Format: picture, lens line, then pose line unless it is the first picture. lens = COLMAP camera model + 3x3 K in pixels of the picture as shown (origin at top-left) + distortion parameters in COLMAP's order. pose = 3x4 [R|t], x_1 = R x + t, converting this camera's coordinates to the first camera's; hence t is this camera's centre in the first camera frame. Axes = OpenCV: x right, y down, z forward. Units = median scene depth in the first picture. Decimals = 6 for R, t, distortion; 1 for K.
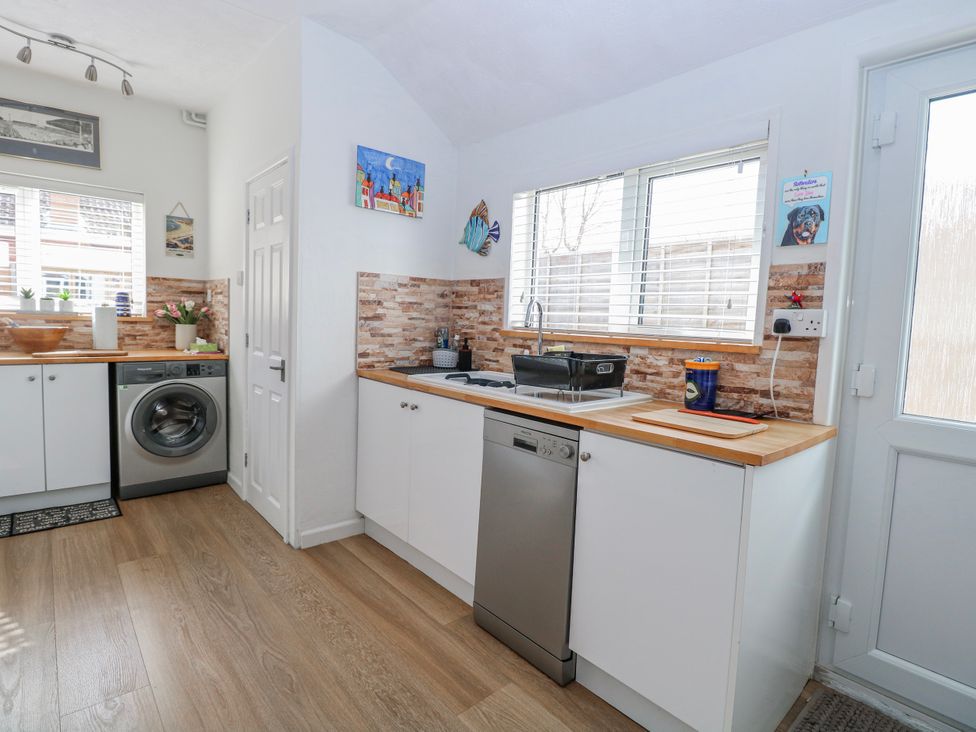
lens RADIAL K [[512.9, 0, 490.5], [0, 512.9, 358.2], [0, 0, 1]] dist [0.000906, -0.010451]
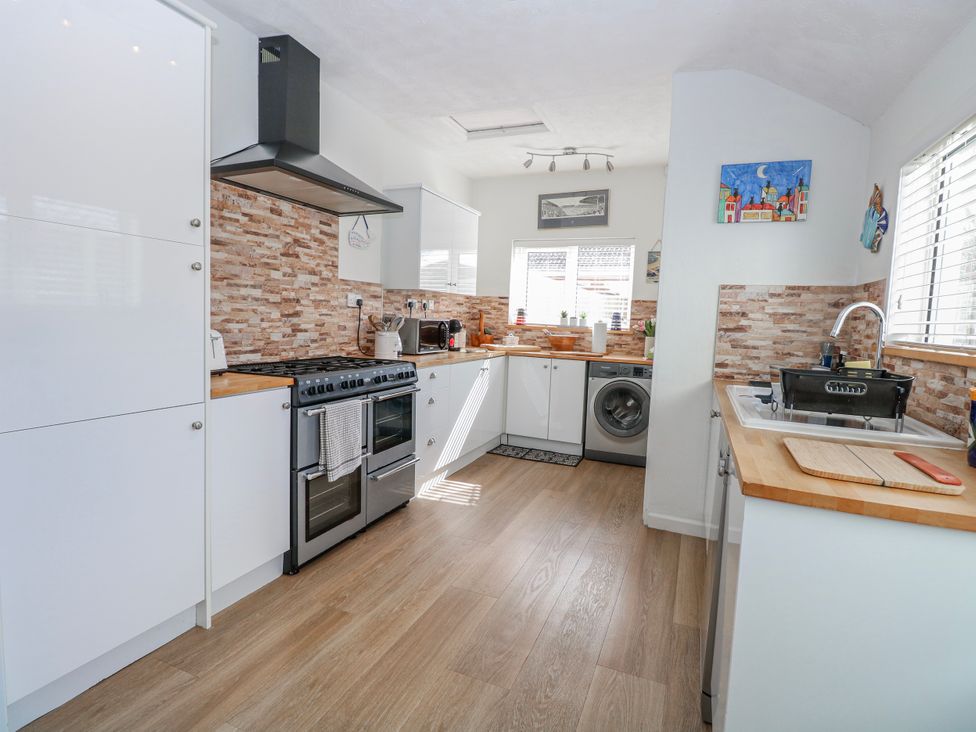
lens RADIAL K [[512.9, 0, 482.9], [0, 512.9, 360.6], [0, 0, 1]] dist [0.000906, -0.010451]
pose [[0.432990, 0.056391, -0.899633, 0.463655], [-0.095419, 0.995301, 0.016462, 0.013053], [0.896334, 0.078714, 0.436336, 0.120891]]
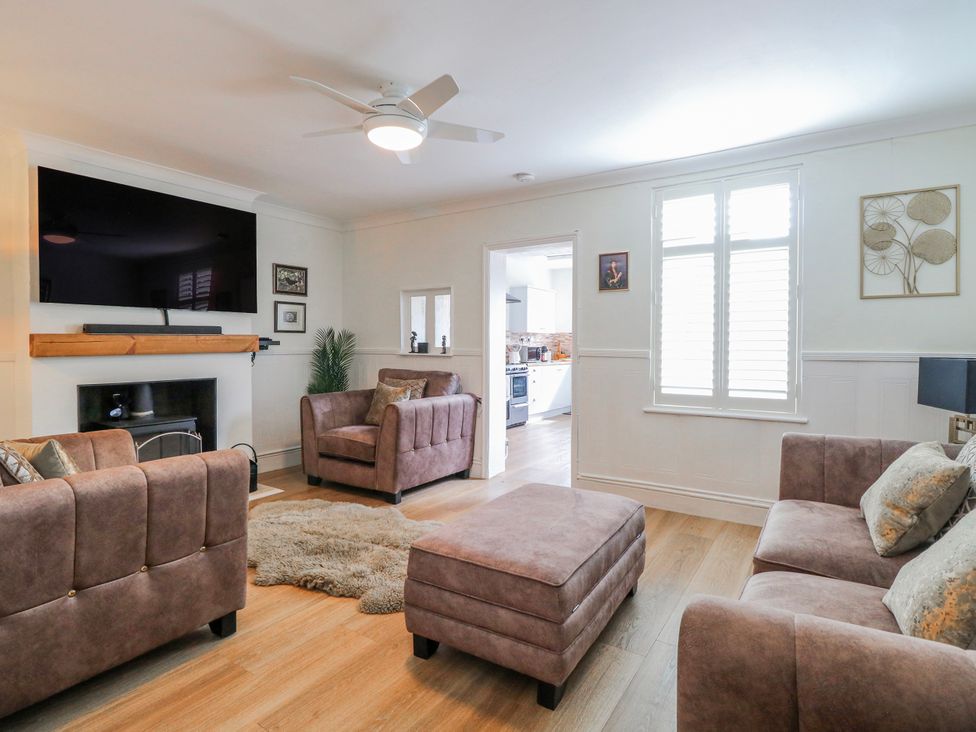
lens RADIAL K [[512.9, 0, 488.2], [0, 512.9, 362.9], [0, 0, 1]] dist [0.000906, -0.010451]
pose [[0.267280, -0.001317, -0.963618, 1.961846], [-0.070070, 0.997325, -0.020799, 0.116278], [0.961068, 0.073080, 0.266473, -0.448965]]
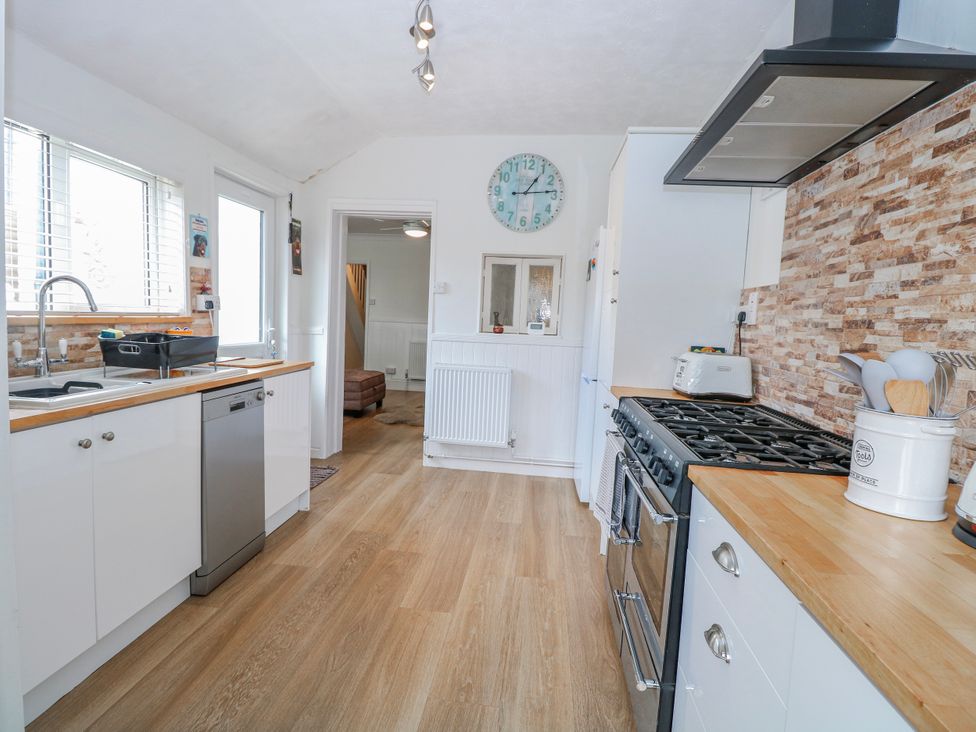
lens RADIAL K [[512.9, 0, 491.5], [0, 512.9, 362.3], [0, 0, 1]] dist [0.000906, -0.010451]
pose [[-0.677978, -0.131274, 0.723266, -0.826662], [-0.011153, 0.985648, 0.168443, -0.105309], [-0.734998, 0.106134, -0.669712, 0.895128]]
